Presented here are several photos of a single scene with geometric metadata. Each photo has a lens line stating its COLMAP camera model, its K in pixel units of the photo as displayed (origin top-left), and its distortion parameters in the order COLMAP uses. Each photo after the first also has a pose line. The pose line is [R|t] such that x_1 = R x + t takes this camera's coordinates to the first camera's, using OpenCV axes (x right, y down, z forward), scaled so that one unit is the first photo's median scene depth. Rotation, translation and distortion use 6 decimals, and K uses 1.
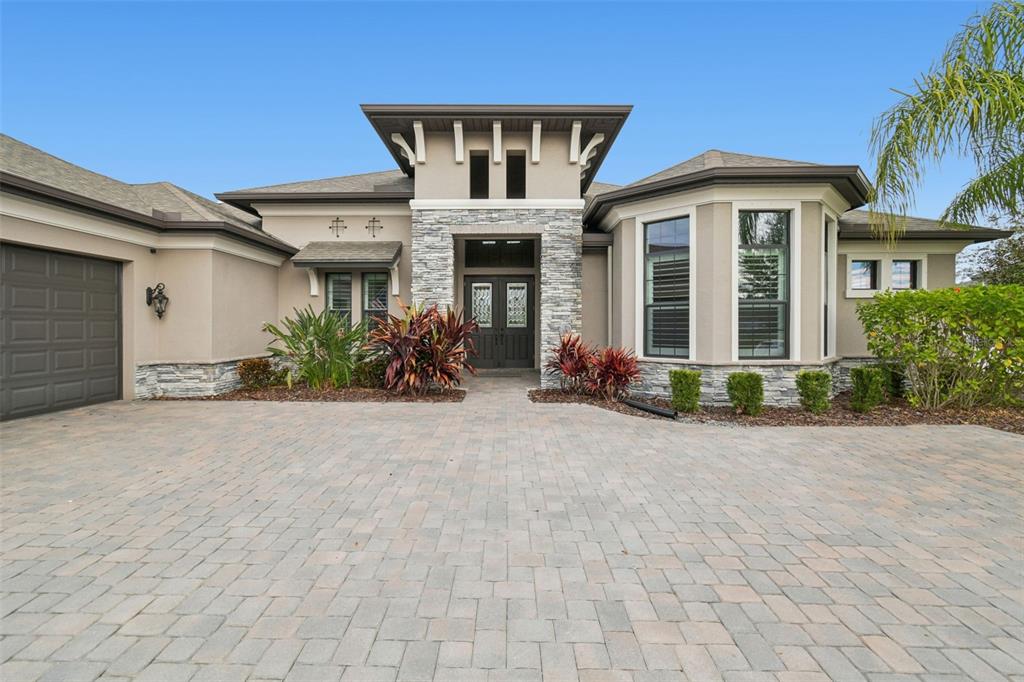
lens RADIAL K [[458.5, 0, 510.5], [0, 458.5, 331.8], [0, 0, 1]] dist [0.001428, 0.000185]
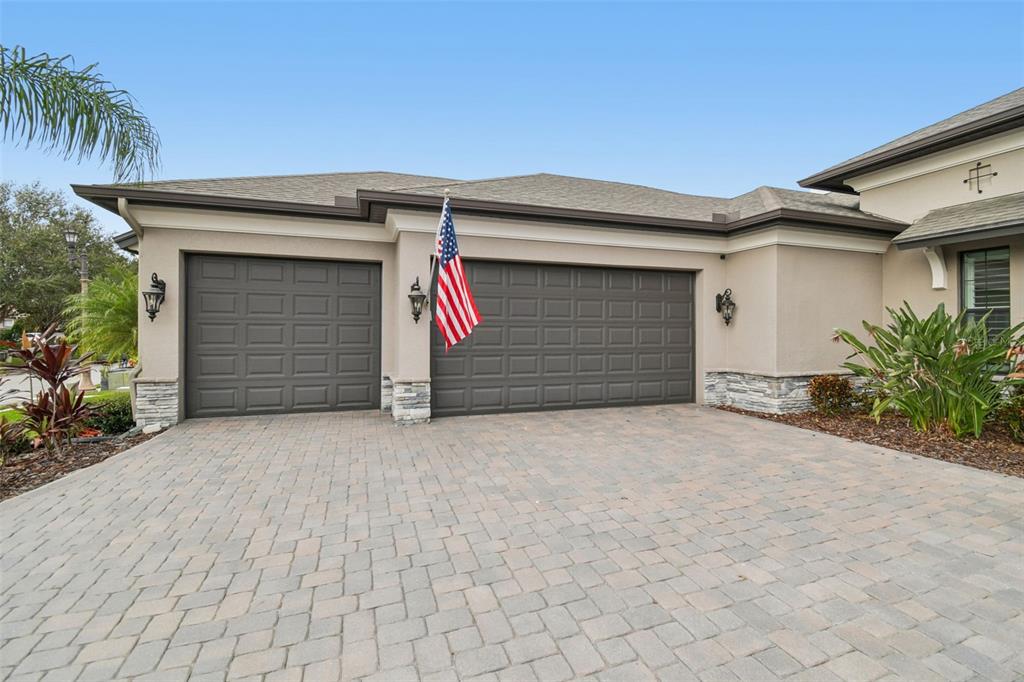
lens RADIAL K [[452.3, 0, 513.9], [0, 452.3, 328.8], [0, 0, 1]] dist [0.000405, -0.000266]
pose [[0.320127, -0.003964, -0.947366, -0.003279], [-0.016690, 0.999812, -0.009824, -0.004137], [0.947228, 0.018957, 0.320001, 0.253880]]
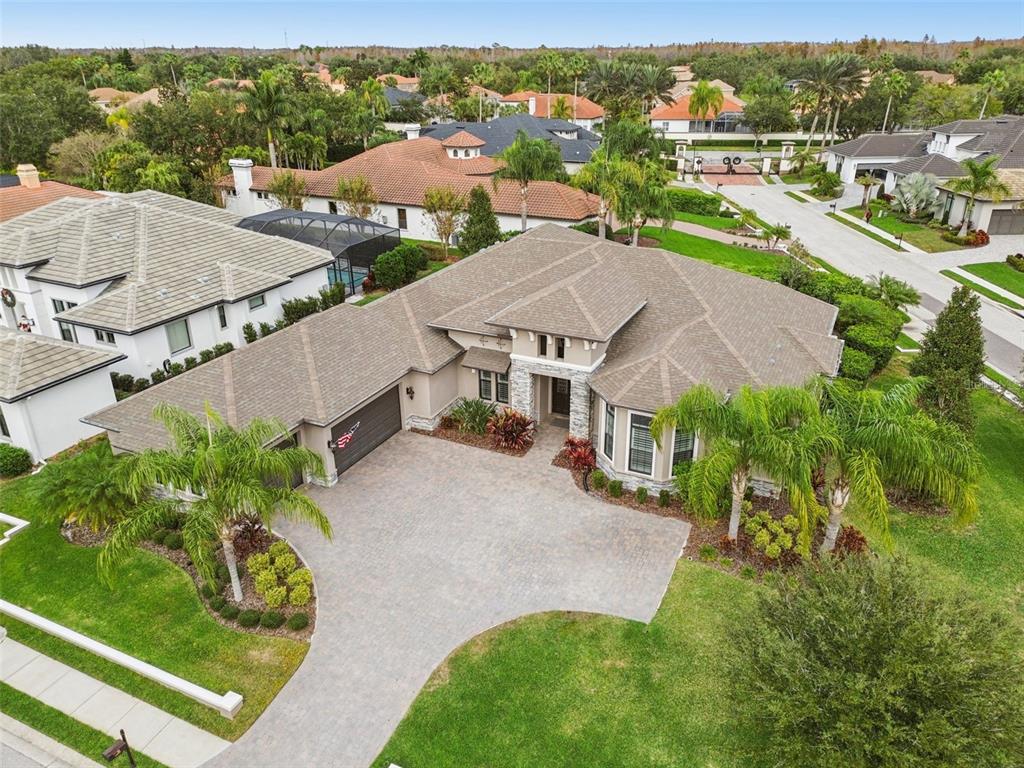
lens RADIAL K [[734.6, 0, 512.0], [0, 734.6, 384.0], [0, 0, 1]] dist [0.116673, -0.146566]
pose [[0.900094, 0.175136, -0.398947, 1.216284], [-0.002882, 0.918026, 0.396509, -1.597508], [0.435687, -0.355745, 0.826814, -1.904296]]
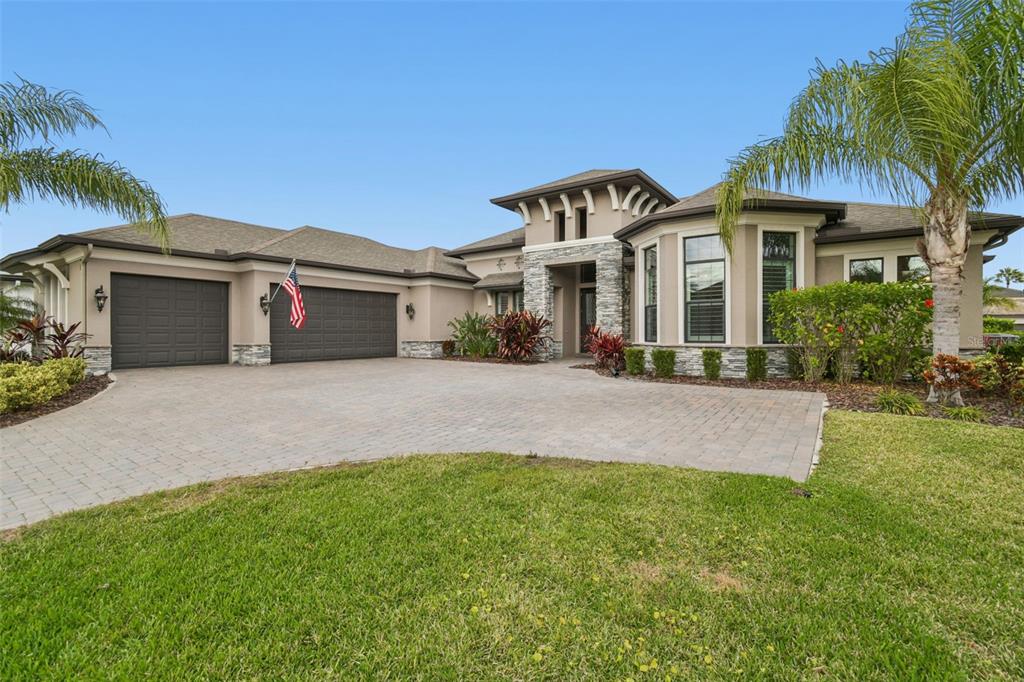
lens RADIAL K [[458.5, 0, 510.5], [0, 458.5, 331.8], [0, 0, 1]] dist [0.001428, 0.000185]
pose [[0.807108, 0.003245, -0.590395, 0.797441], [-0.010501, 0.999906, -0.008859, 0.038531], [0.590311, 0.013350, 0.807066, -0.400635]]
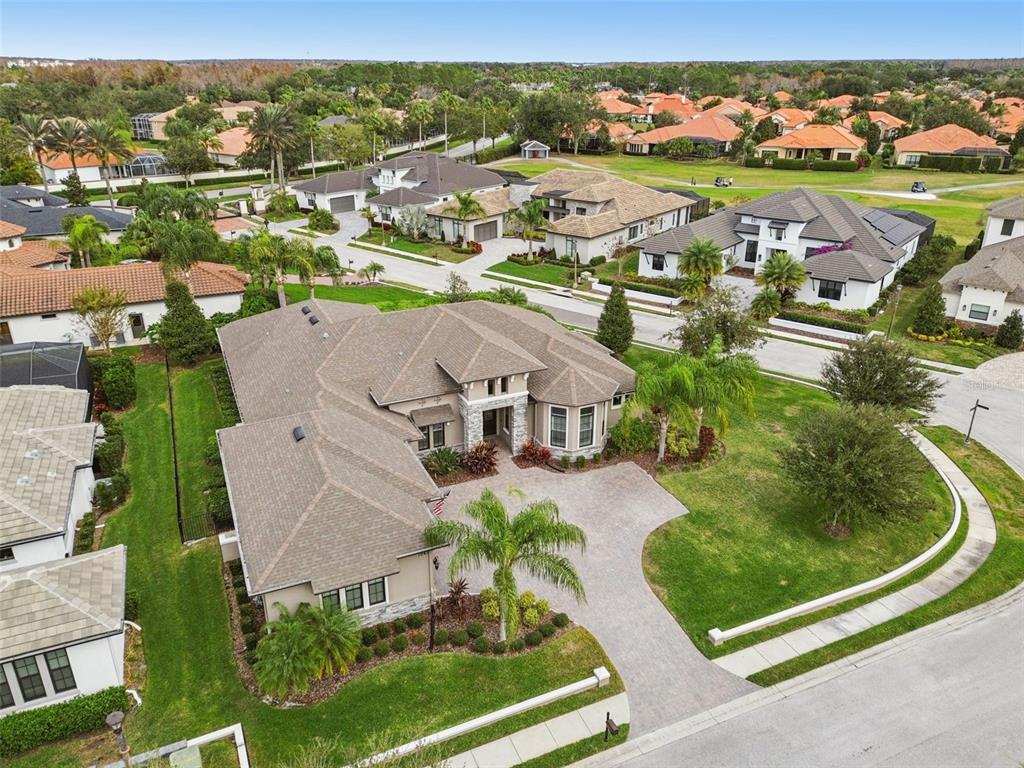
lens RADIAL K [[734.6, 0, 512.0], [0, 734.6, 384.0], [0, 0, 1]] dist [0.116673, -0.146566]
pose [[0.917143, -0.158452, 0.365706, -1.642976], [0.008207, 0.924888, 0.380151, -2.158111], [-0.398473, -0.345652, 0.849555, -2.862893]]
